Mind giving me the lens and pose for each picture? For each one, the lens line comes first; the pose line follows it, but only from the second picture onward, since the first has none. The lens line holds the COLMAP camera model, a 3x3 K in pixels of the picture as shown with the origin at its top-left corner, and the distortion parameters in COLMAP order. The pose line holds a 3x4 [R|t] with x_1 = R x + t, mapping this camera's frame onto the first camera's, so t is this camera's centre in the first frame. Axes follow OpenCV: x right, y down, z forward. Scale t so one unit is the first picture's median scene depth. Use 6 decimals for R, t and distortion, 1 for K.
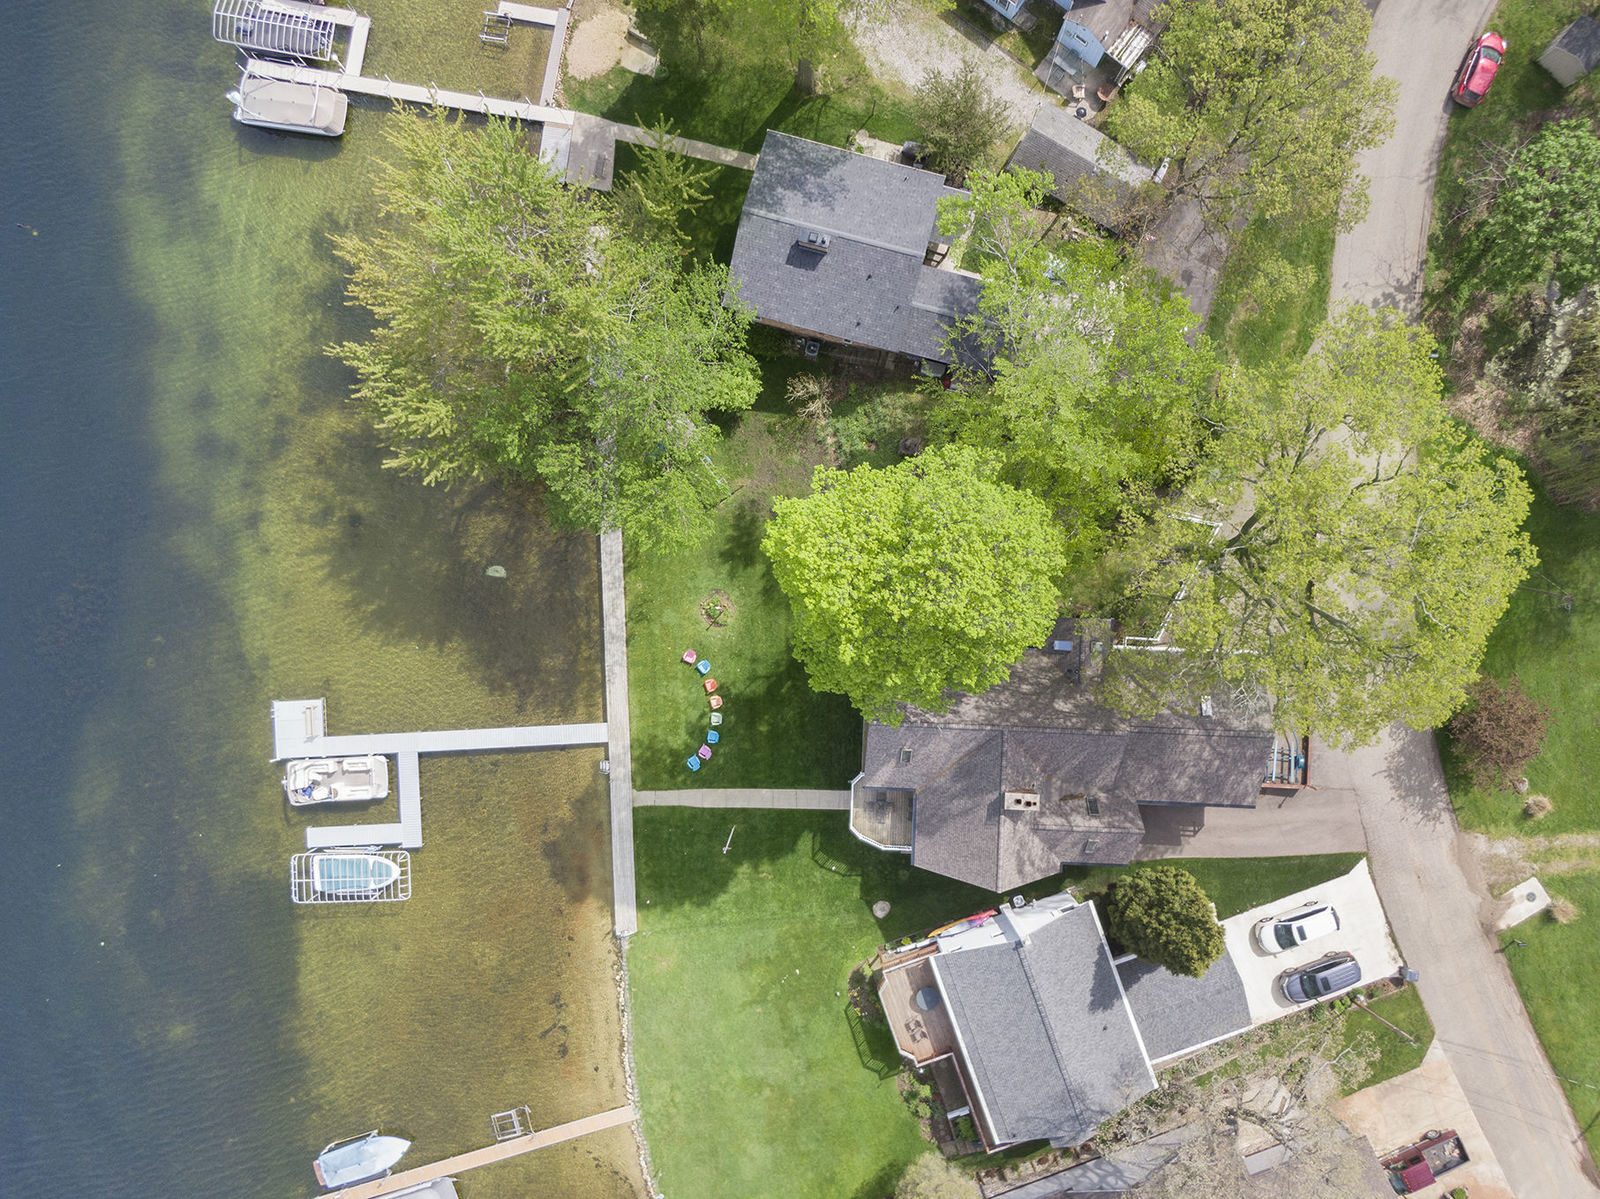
lens RADIAL K [[1130.2, 0, 804.5], [0, 1130.2, 597.3], [0, 0, 1]] dist [0.053554, -0.094732]
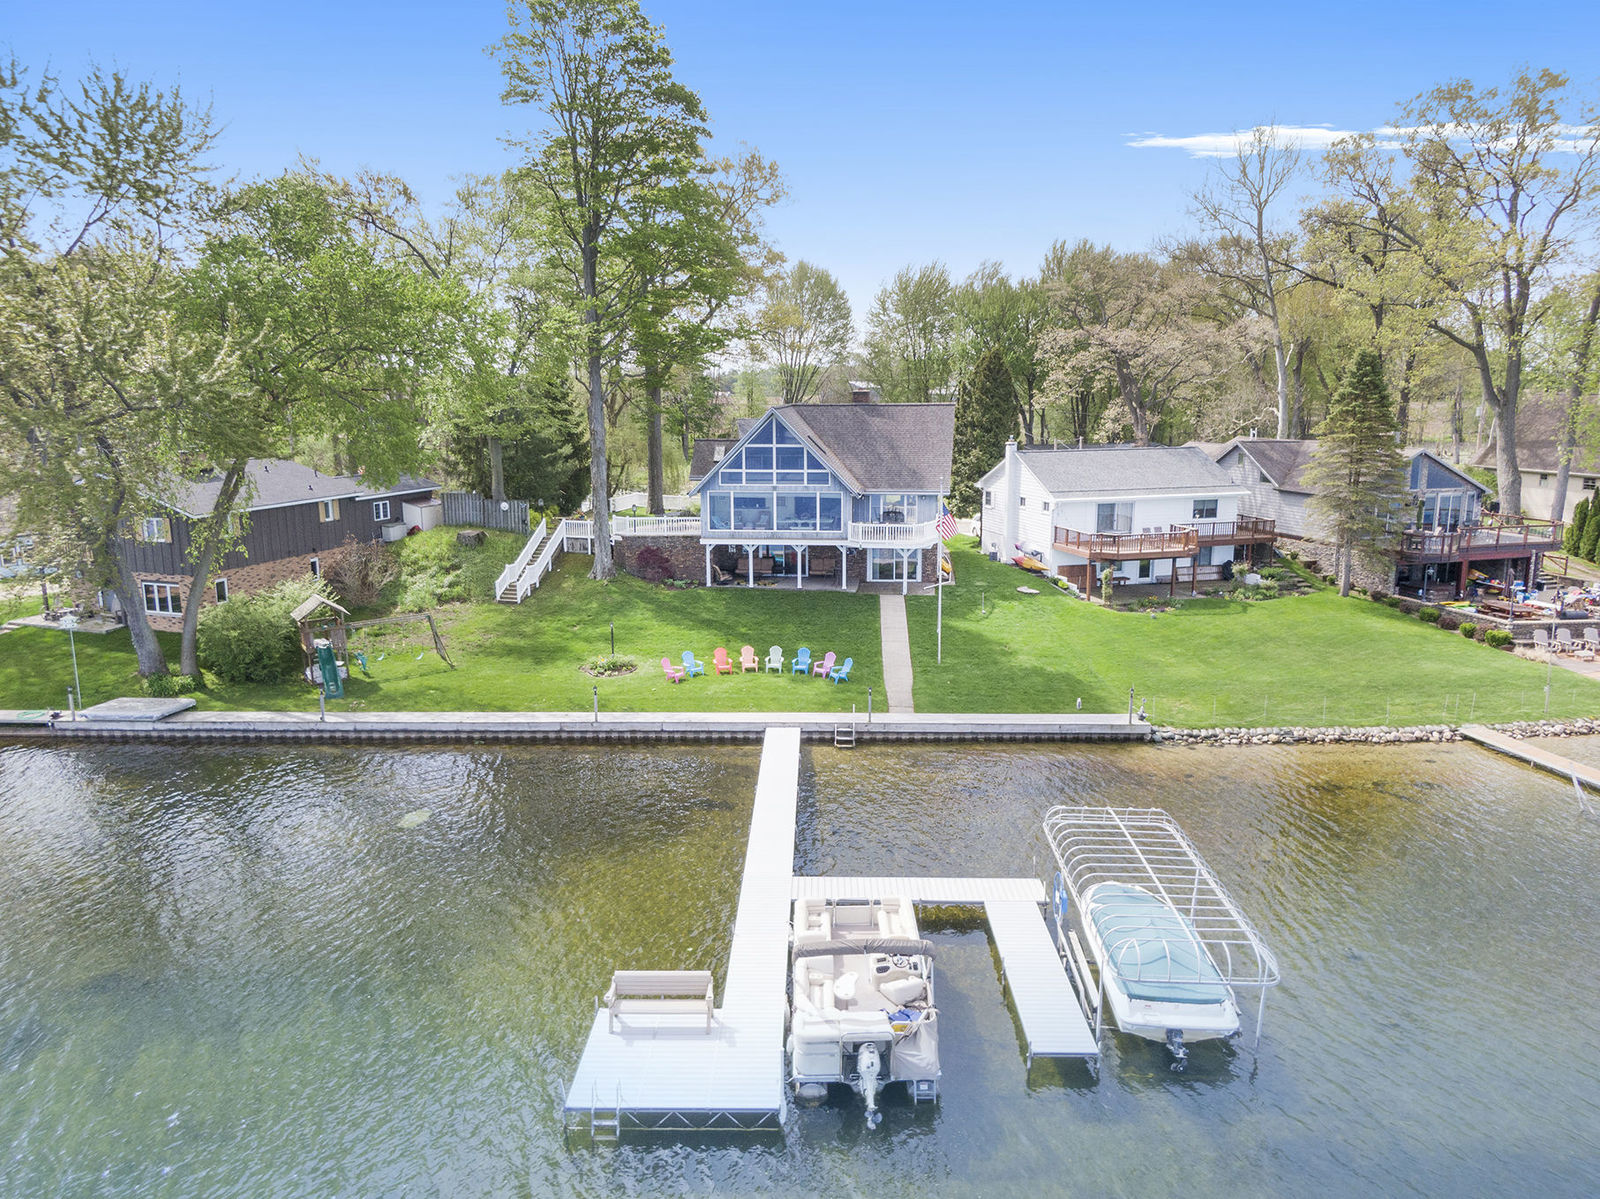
lens RADIAL K [[1130.2, 0, 804.5], [0, 1130.2, 597.3], [0, 0, 1]] dist [0.053554, -0.094732]
pose [[0.063567, -0.182138, 0.981216, -0.699625], [0.997941, 0.019986, -0.060941, 0.161047], [-0.008511, 0.983070, 0.183033, 0.837810]]
